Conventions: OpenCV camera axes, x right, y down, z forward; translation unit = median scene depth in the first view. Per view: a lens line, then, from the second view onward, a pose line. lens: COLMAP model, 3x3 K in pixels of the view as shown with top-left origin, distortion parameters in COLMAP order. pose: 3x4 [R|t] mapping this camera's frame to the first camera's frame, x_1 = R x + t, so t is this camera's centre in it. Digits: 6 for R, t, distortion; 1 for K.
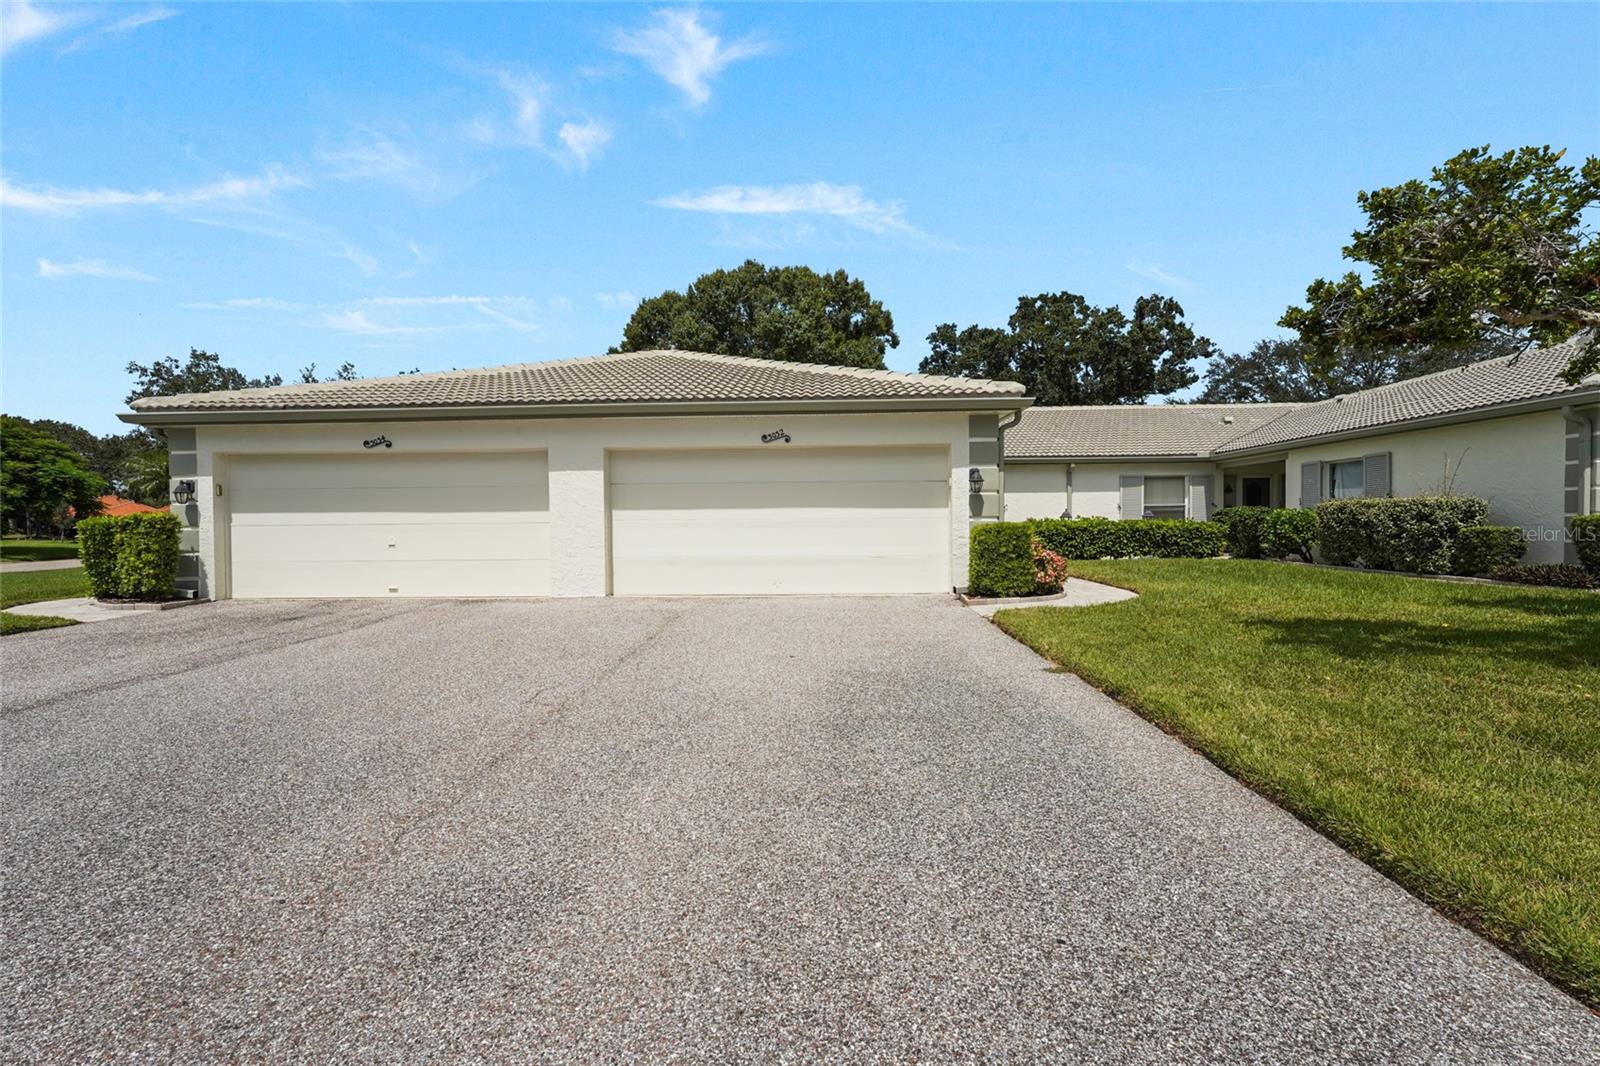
lens RADIAL K [[711.3, 0, 800.0], [0, 711.3, 533.0], [0, 0, 1]] dist [-0.002842, -0.000077]
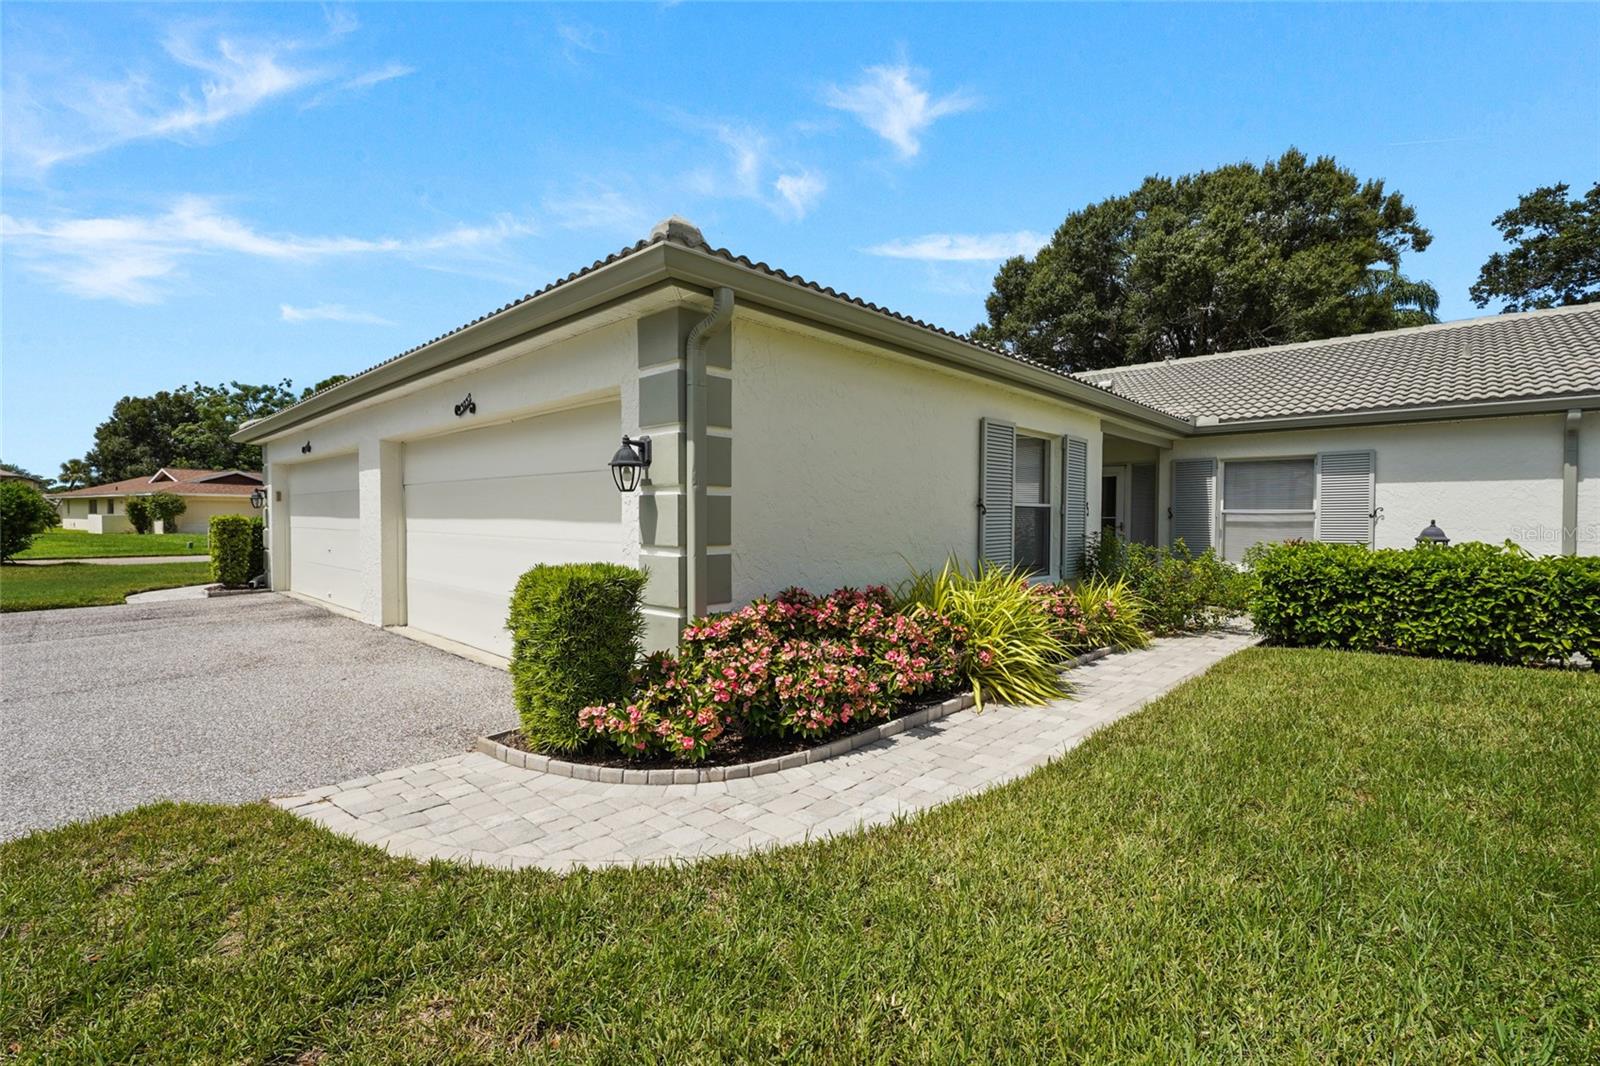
lens RADIAL K [[711.3, 0, 800.0], [0, 711.3, 533.0], [0, 0, 1]] dist [-0.002842, -0.000077]
pose [[0.748134, 0.031591, -0.662795, 0.164539], [-0.025462, 0.999497, 0.018898, -0.011161], [0.663059, 0.002738, 0.748563, 0.192635]]
